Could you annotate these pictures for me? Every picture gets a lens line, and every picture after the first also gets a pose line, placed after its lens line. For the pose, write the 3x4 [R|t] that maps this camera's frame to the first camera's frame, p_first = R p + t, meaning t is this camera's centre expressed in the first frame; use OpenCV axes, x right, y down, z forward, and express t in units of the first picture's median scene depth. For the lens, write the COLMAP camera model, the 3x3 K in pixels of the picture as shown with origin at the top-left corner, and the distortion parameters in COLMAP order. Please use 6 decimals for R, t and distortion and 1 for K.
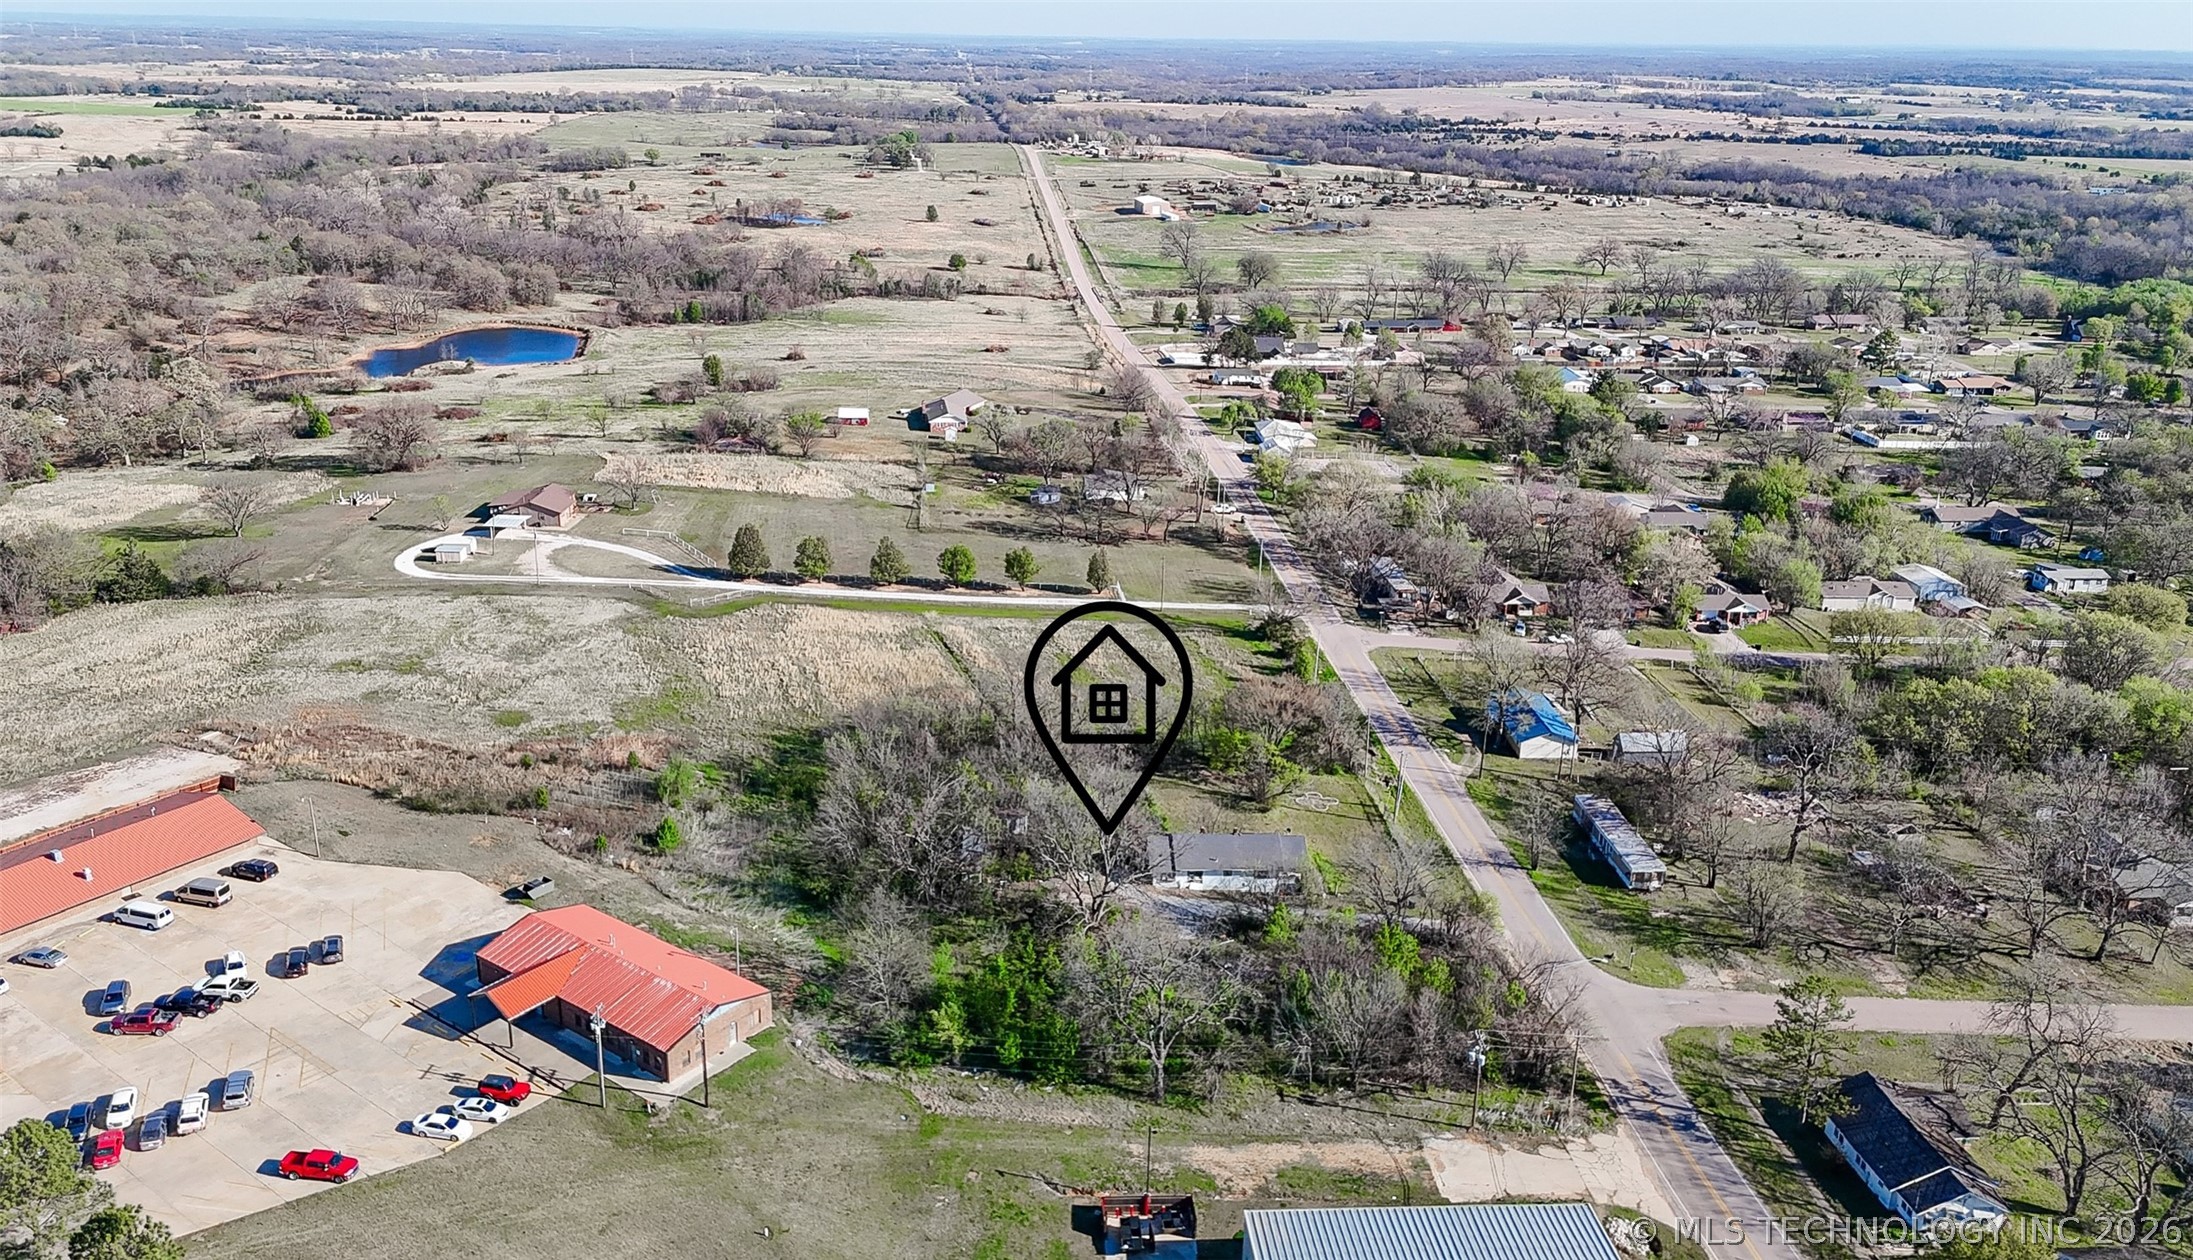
lens RADIAL K [[1704.5, 0, 1085.7], [0, 1704.5, 635.3], [0, 0, 1]] dist [0.087078, -0.090103]
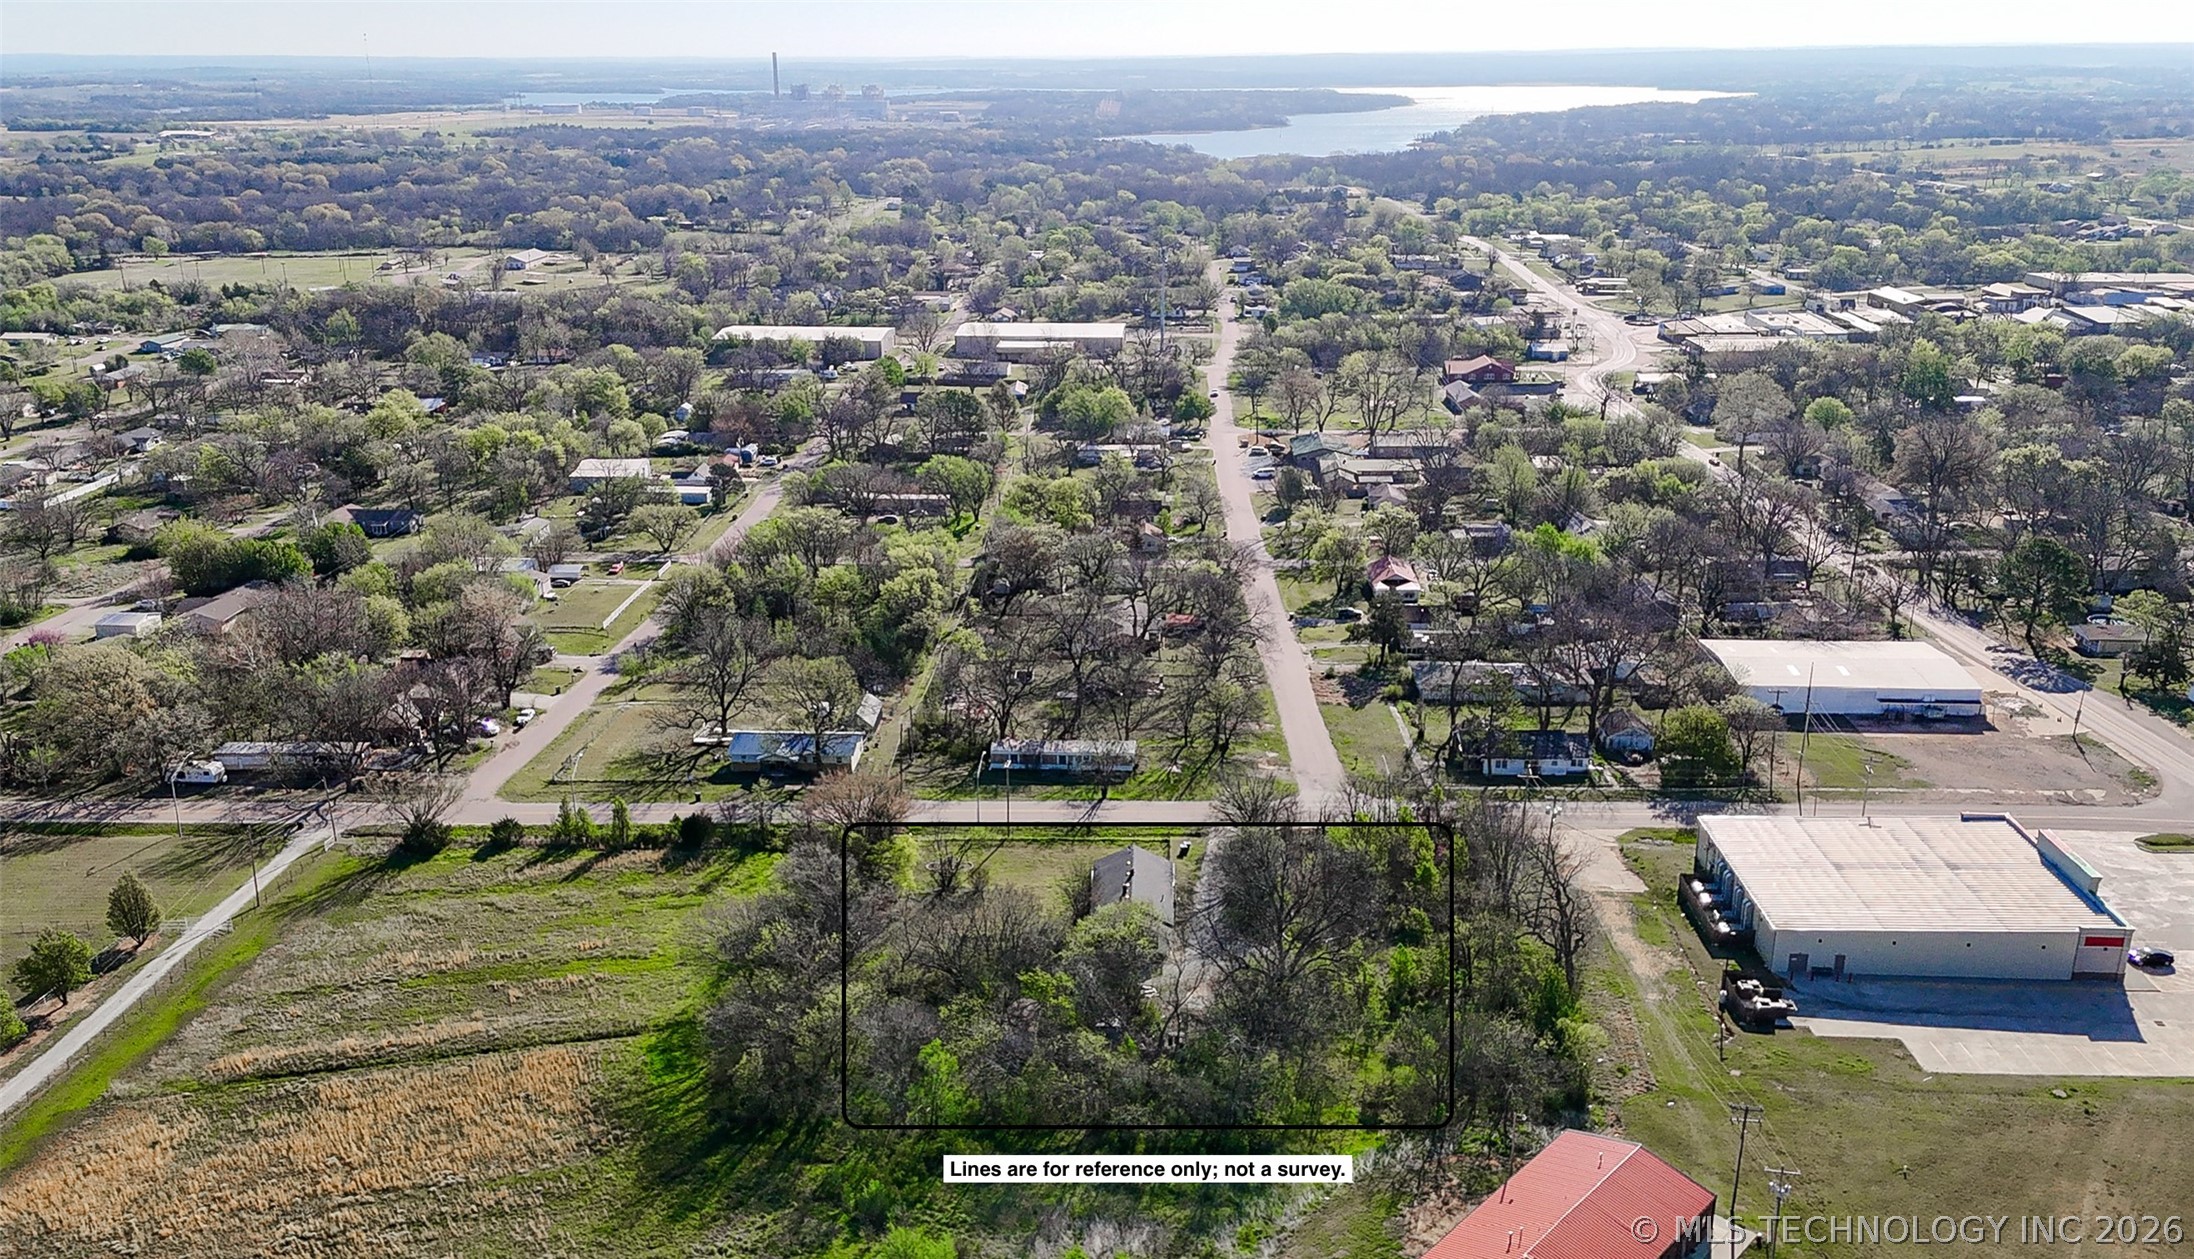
lens RADIAL K [[1720.9, 0, 1097.0], [0, 1720.9, 629.5], [0, 0, 1]] dist [0.113488, -0.133971]
pose [[0.105755, -0.330151, 0.937985, -0.402387], [0.336762, 0.899426, 0.278610, -0.146405], [-0.935632, 0.286413, 0.206301, 0.407440]]
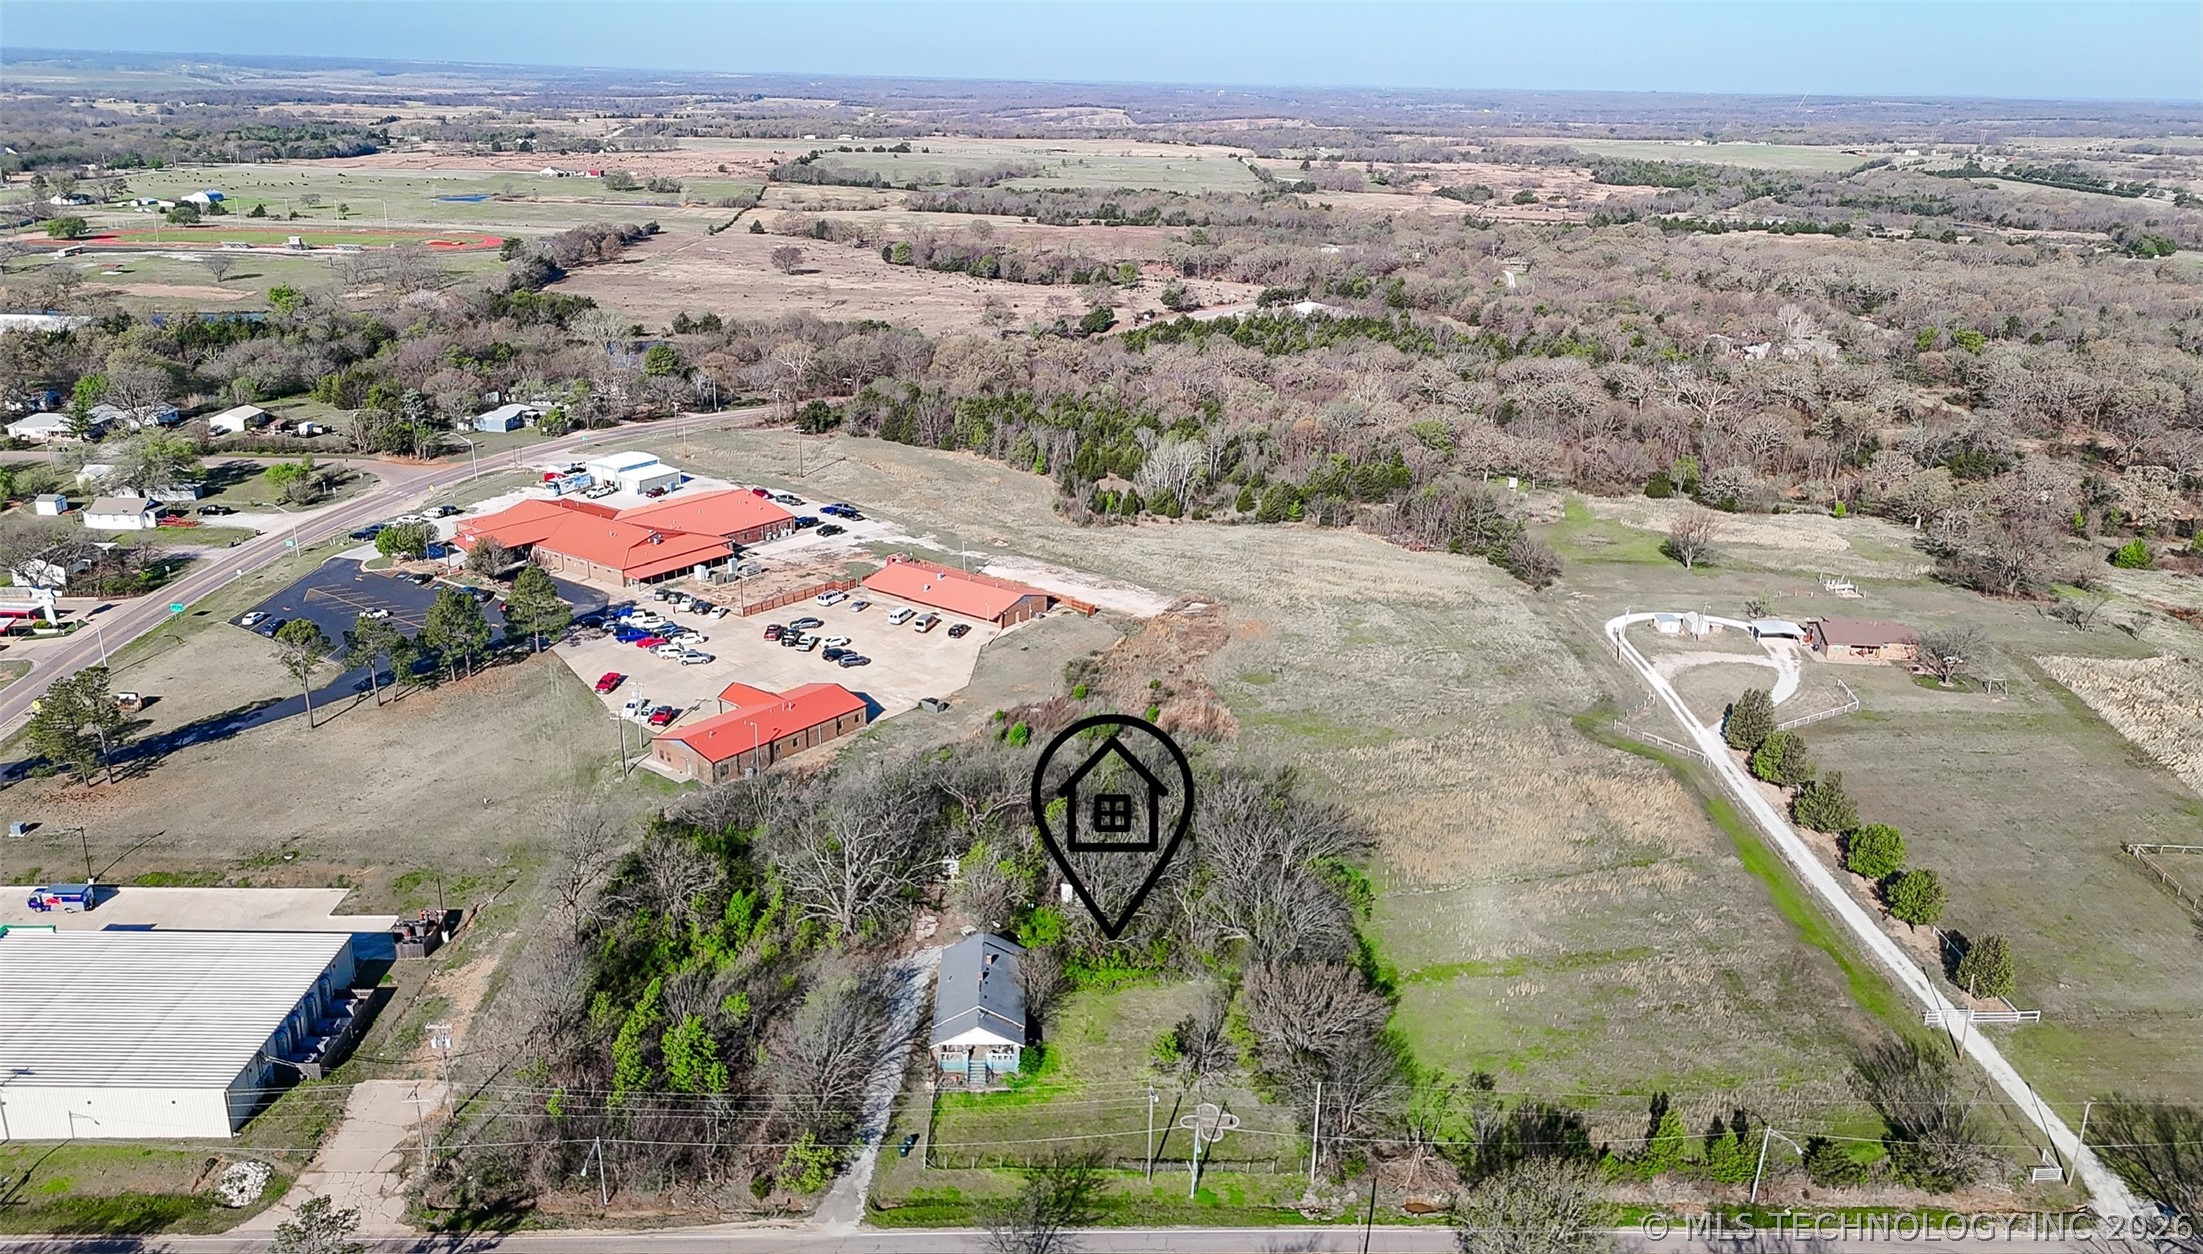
lens RADIAL K [[1644.6, 0, 1077.1], [0, 1644.6, 629.3], [0, 0, 1]] dist [0.089083, -0.092462]
pose [[-0.047100, 0.299515, -0.952928, 0.436442], [-0.352389, 0.887669, 0.296421, -0.161793], [0.934668, 0.349763, 0.063736, 0.484316]]
